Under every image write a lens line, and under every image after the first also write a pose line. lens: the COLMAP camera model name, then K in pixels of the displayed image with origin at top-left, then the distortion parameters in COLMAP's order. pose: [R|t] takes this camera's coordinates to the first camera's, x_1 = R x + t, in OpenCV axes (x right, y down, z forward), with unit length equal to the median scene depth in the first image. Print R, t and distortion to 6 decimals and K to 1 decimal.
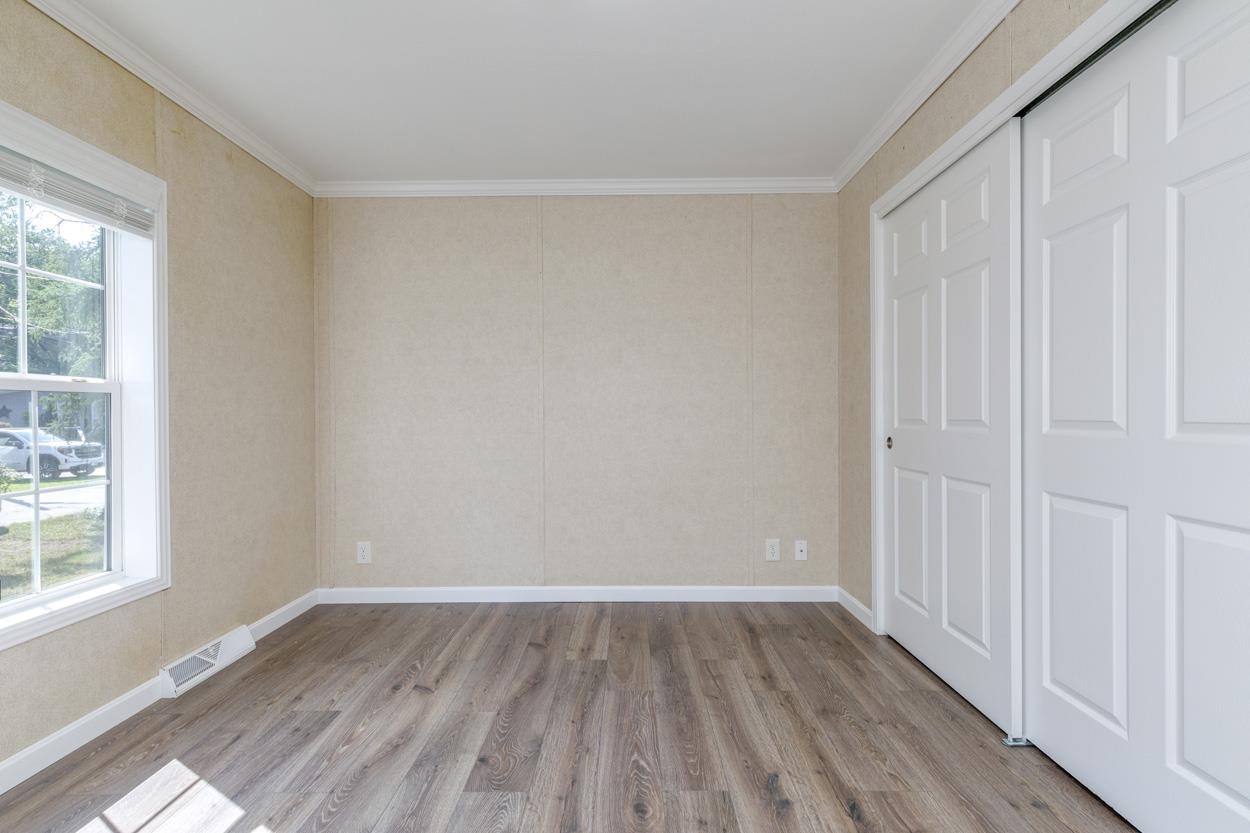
lens RADIAL K [[568.2, 0, 557.5], [0, 568.2, 412.5], [0, 0, 1]] dist [0.006378, -0.001513]
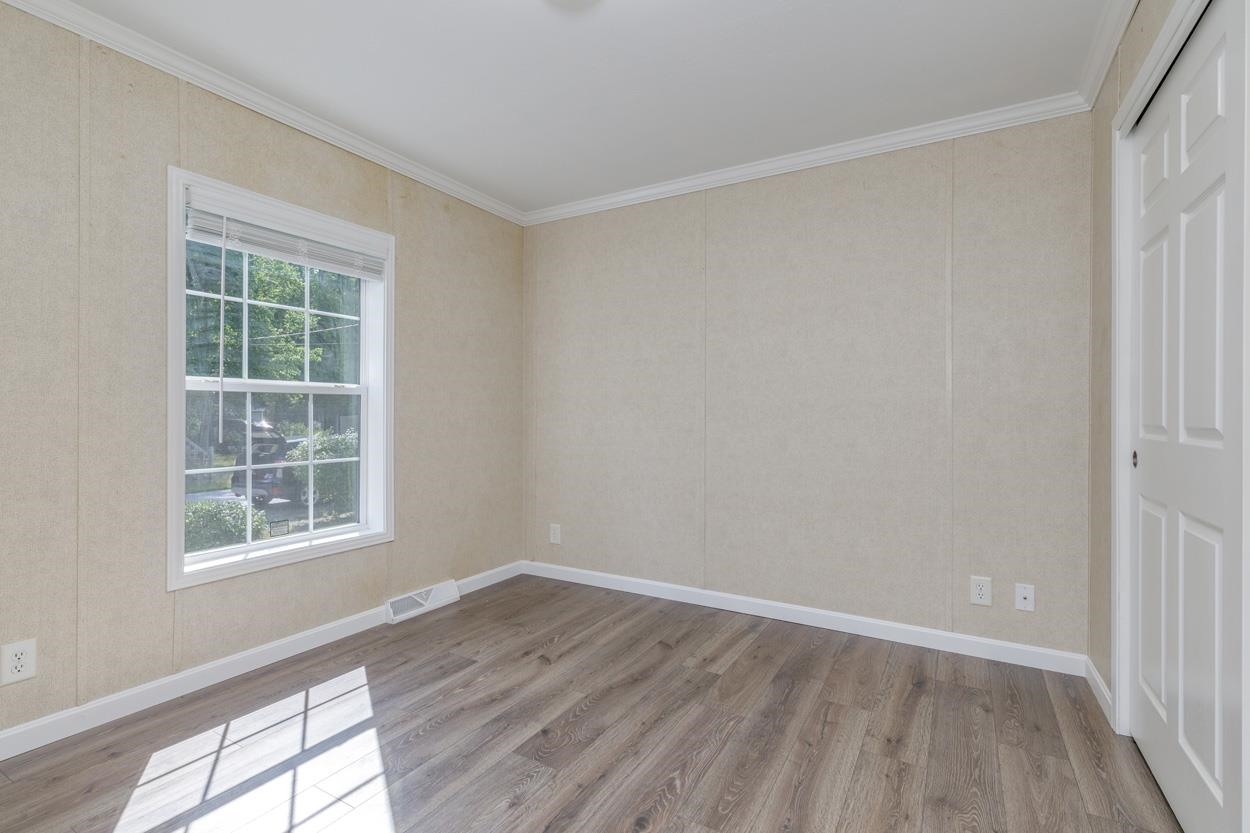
lens RADIAL K [[568.2, 0, 616.3], [0, 568.2, 408.1], [0, 0, 1]] dist [0.006378, -0.001513]
pose [[0.871059, 0.005237, -0.491151, 0.416305], [-0.007495, 0.999968, -0.002632, -0.002403], [0.491122, 0.005974, 0.871070, 0.097523]]
